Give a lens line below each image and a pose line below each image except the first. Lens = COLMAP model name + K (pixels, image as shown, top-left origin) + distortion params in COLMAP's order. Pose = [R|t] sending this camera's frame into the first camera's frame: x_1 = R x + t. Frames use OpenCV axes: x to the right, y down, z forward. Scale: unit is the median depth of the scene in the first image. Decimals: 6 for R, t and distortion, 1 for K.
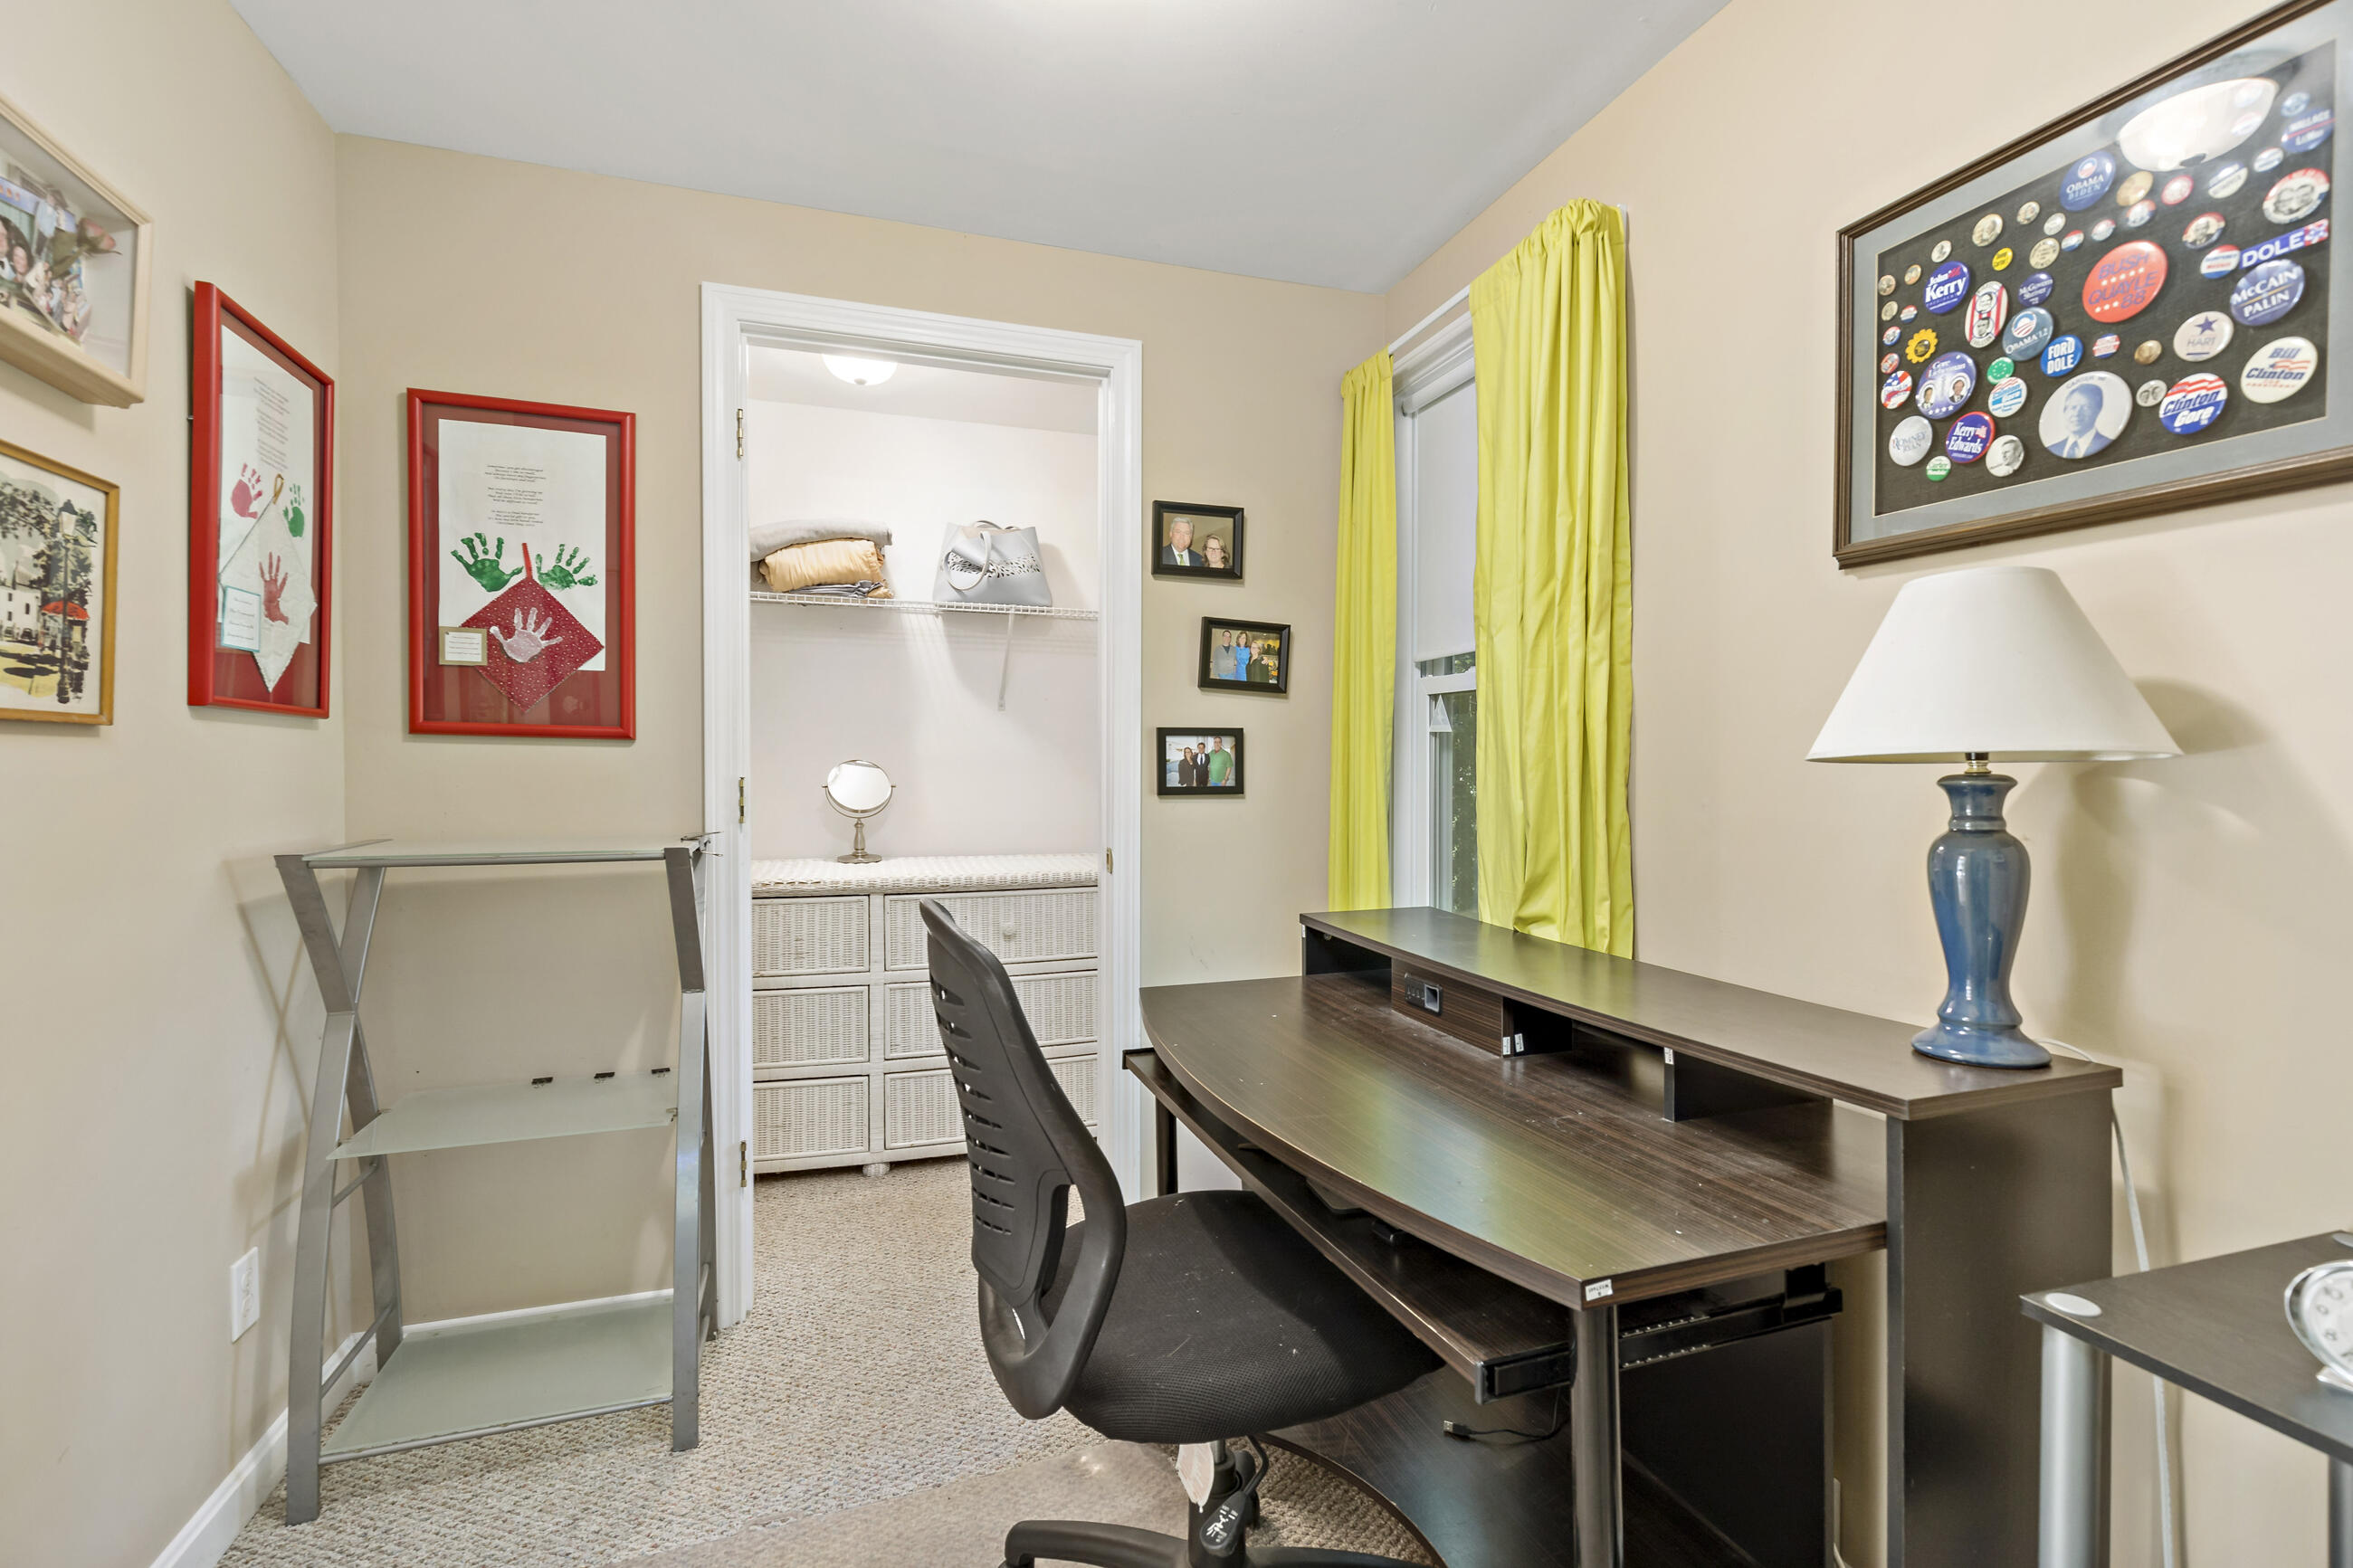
lens RADIAL K [[1073.4, 0, 1203.4], [0, 1073.4, 773.0], [0, 0, 1]] dist [0.003011, 0.000081]
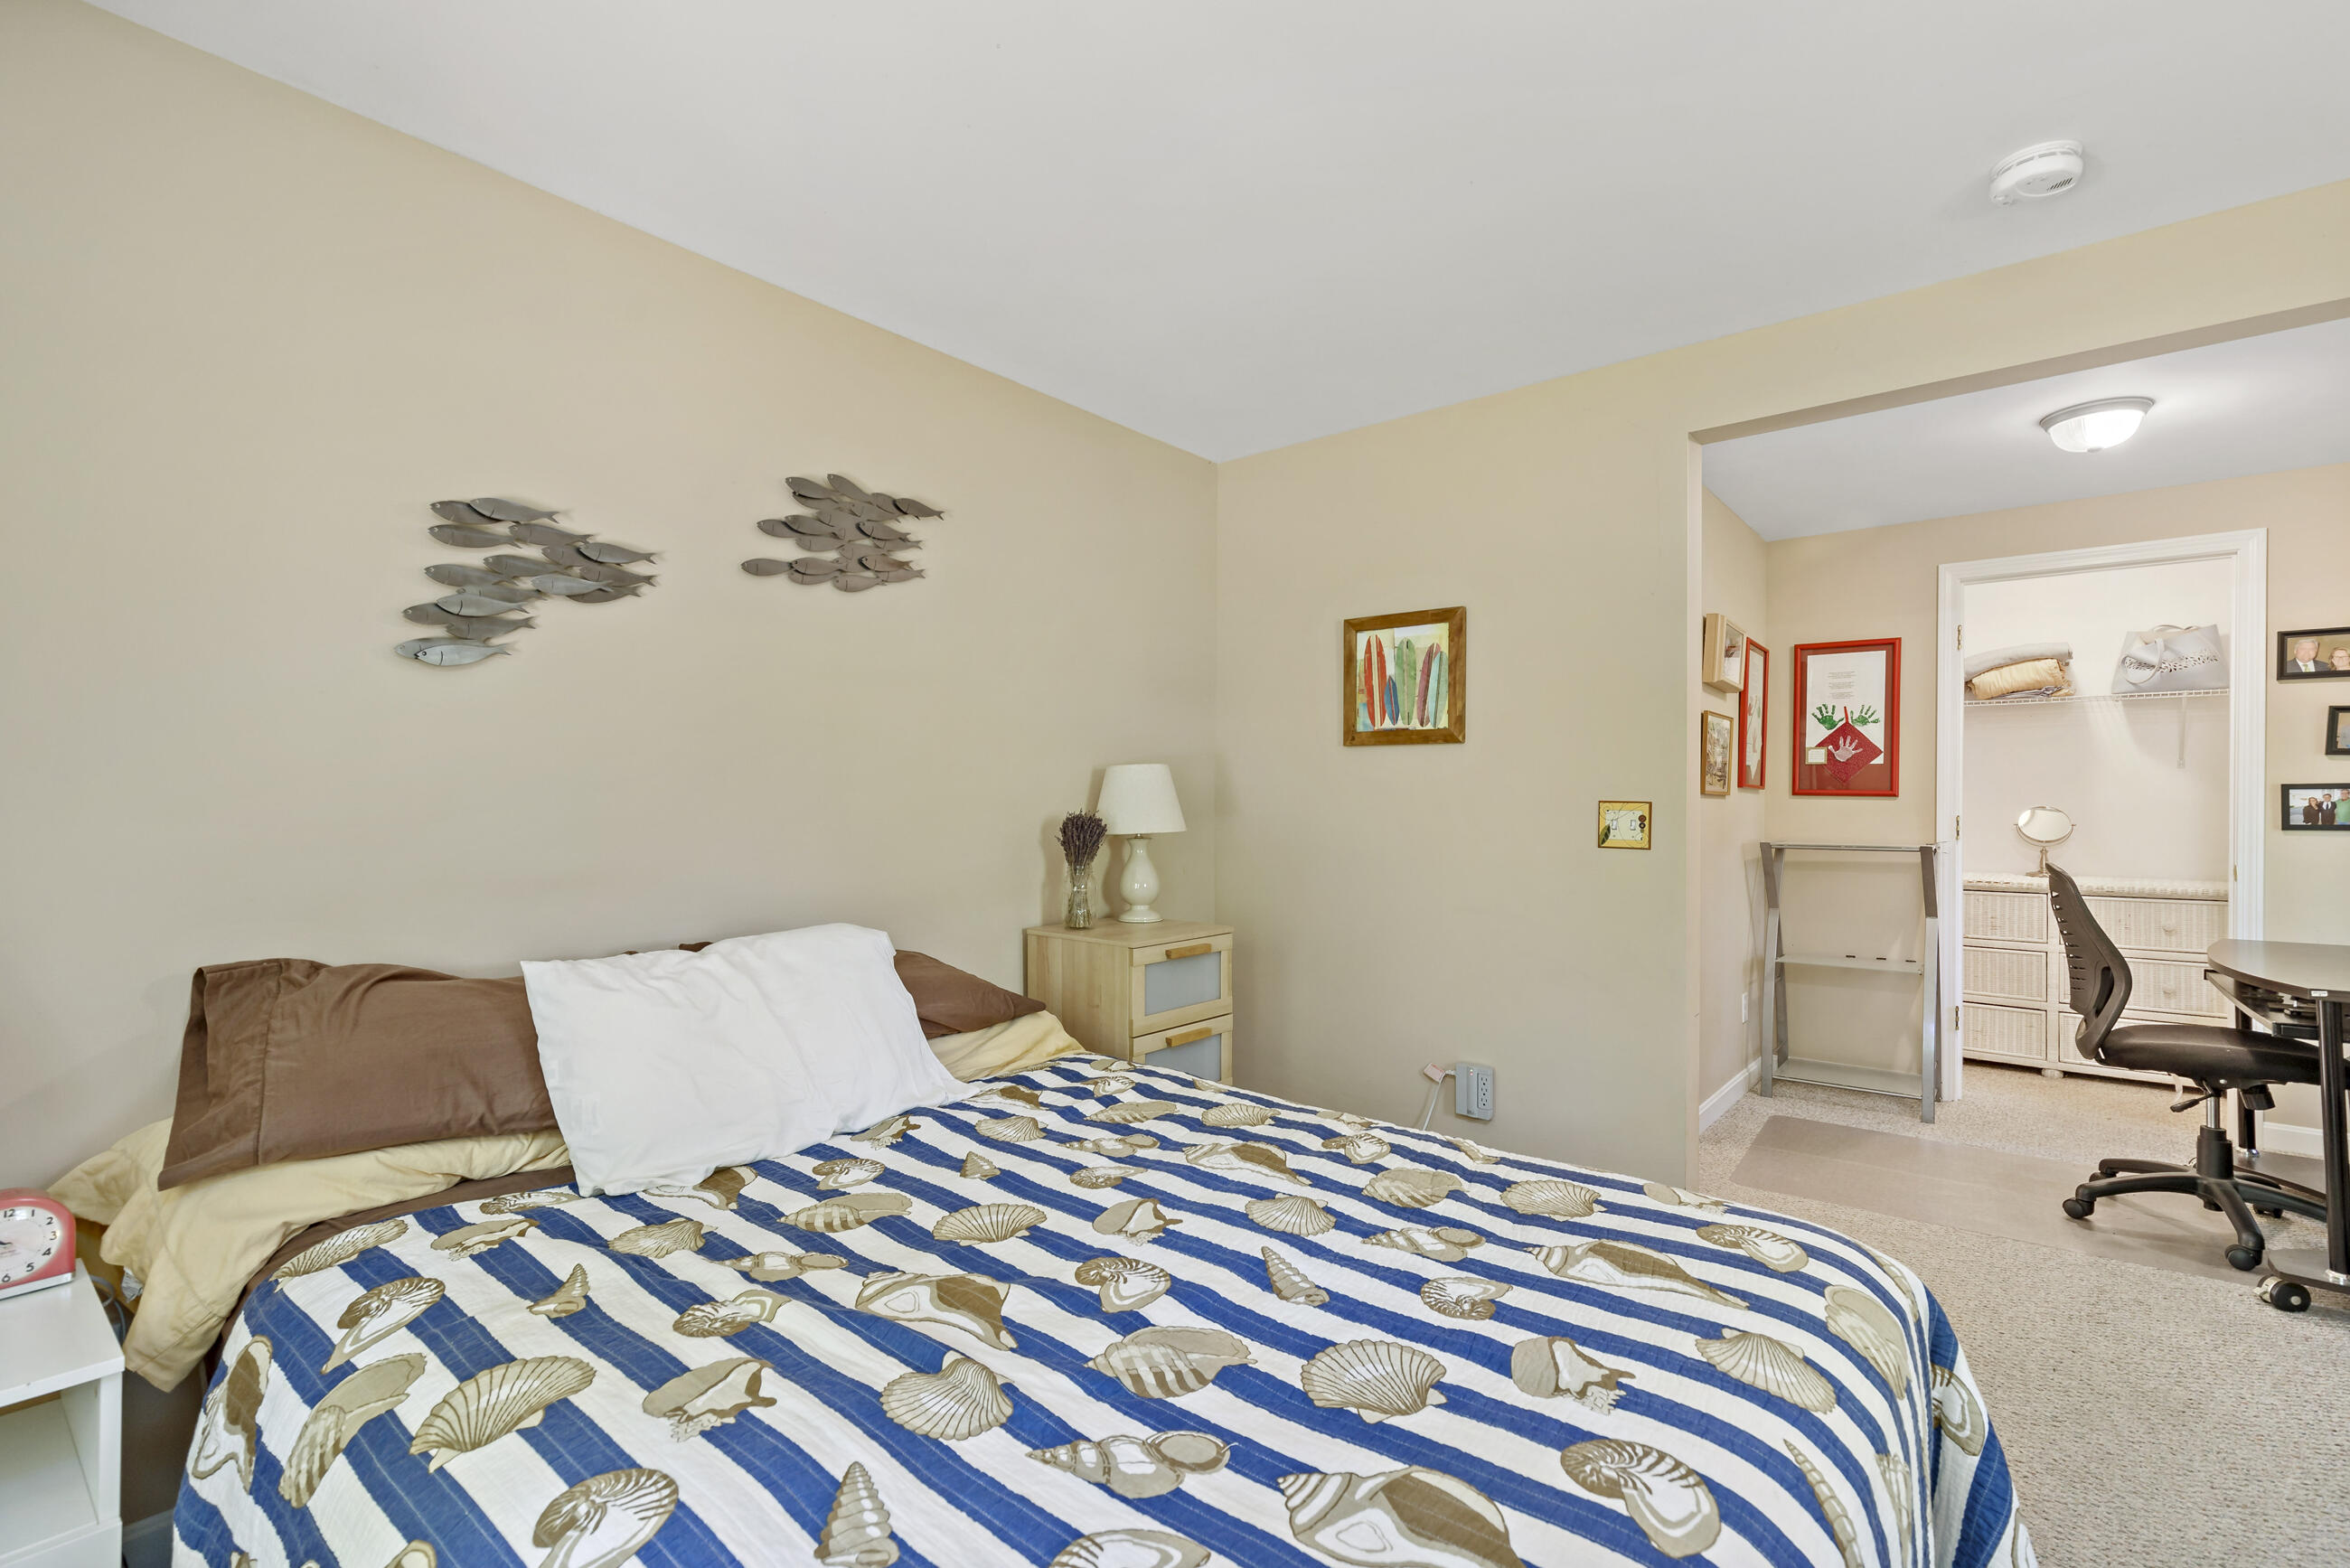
lens RADIAL K [[1049.1, 0, 1195.4], [0, 1049.1, 815.9], [0, 0, 1]] dist [0.003254, 0.000515]
pose [[0.525222, 0.006444, -0.850941, 0.485073], [-0.009691, 0.999952, 0.001591, 0.015955], [0.850910, 0.007411, 0.525259, -1.227981]]
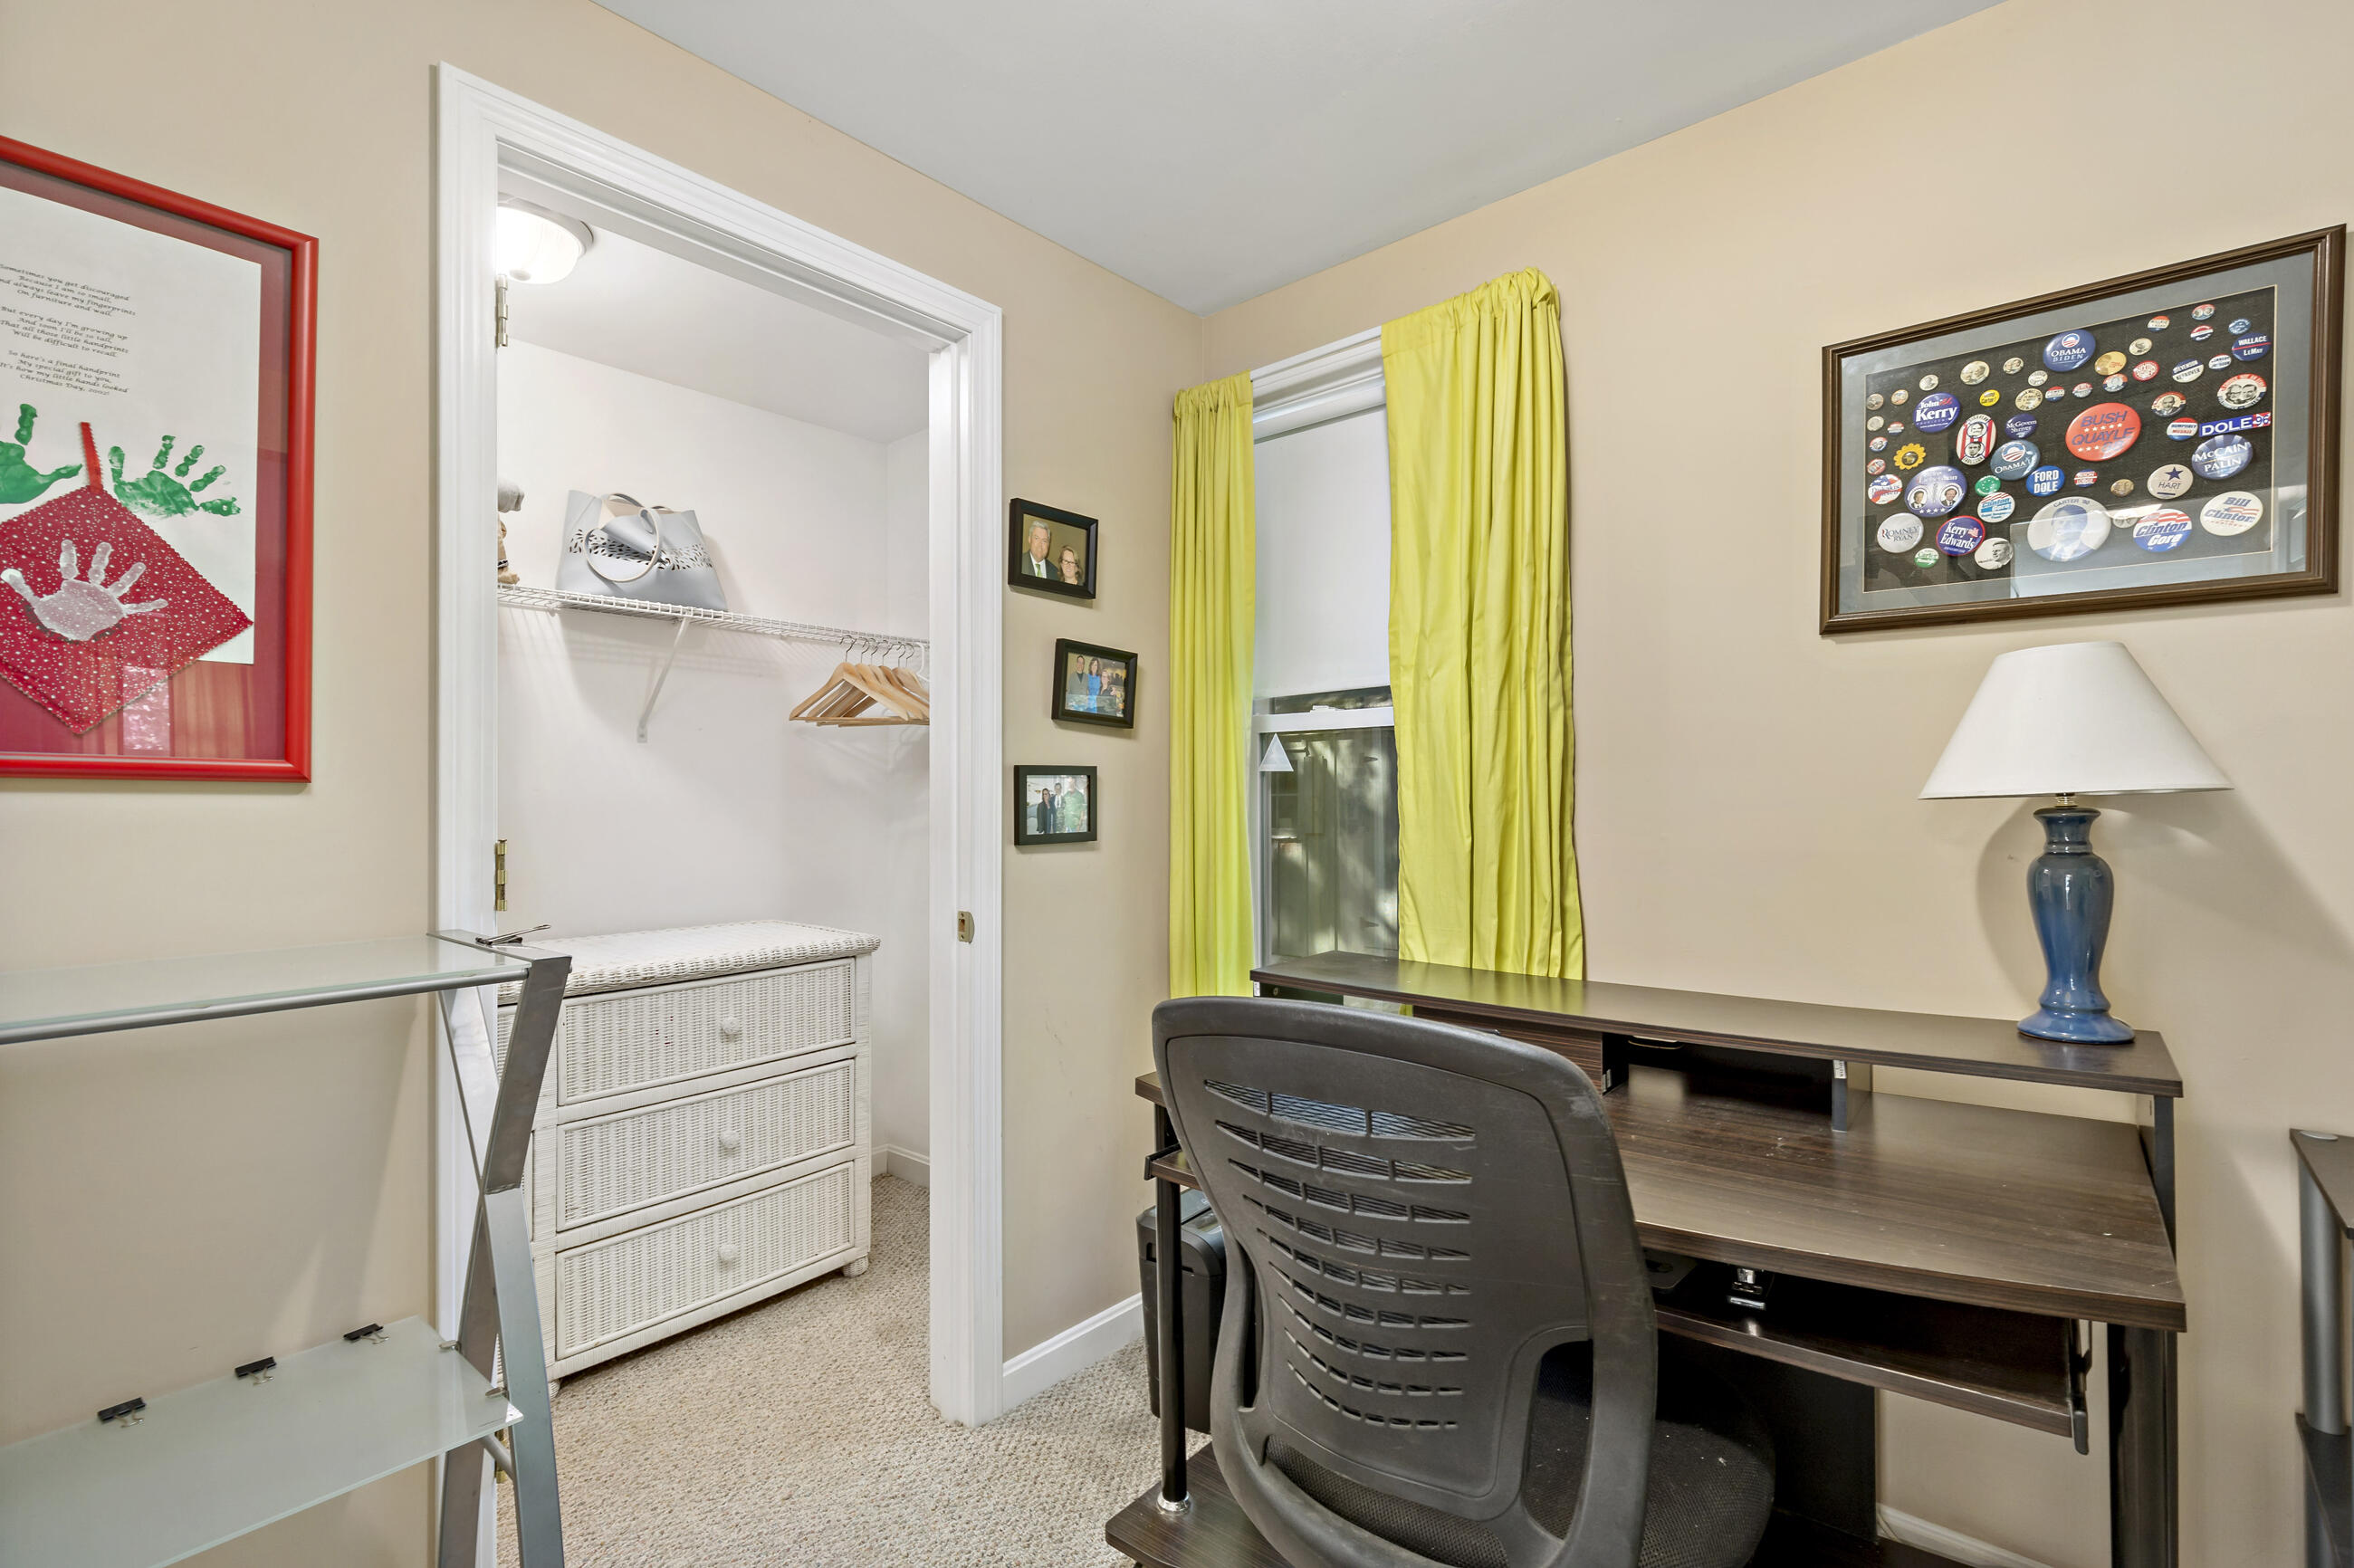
lens RADIAL K [[1064.5, 0, 1177.0], [0, 1064.5, 784.0], [0, 0, 1]] dist [0.001524, -0.000498]
pose [[0.859585, -0.004265, 0.510974, -0.434628], [0.017335, 0.999633, -0.020818, -0.009808], [-0.510698, 0.026752, 0.859344, 0.258818]]
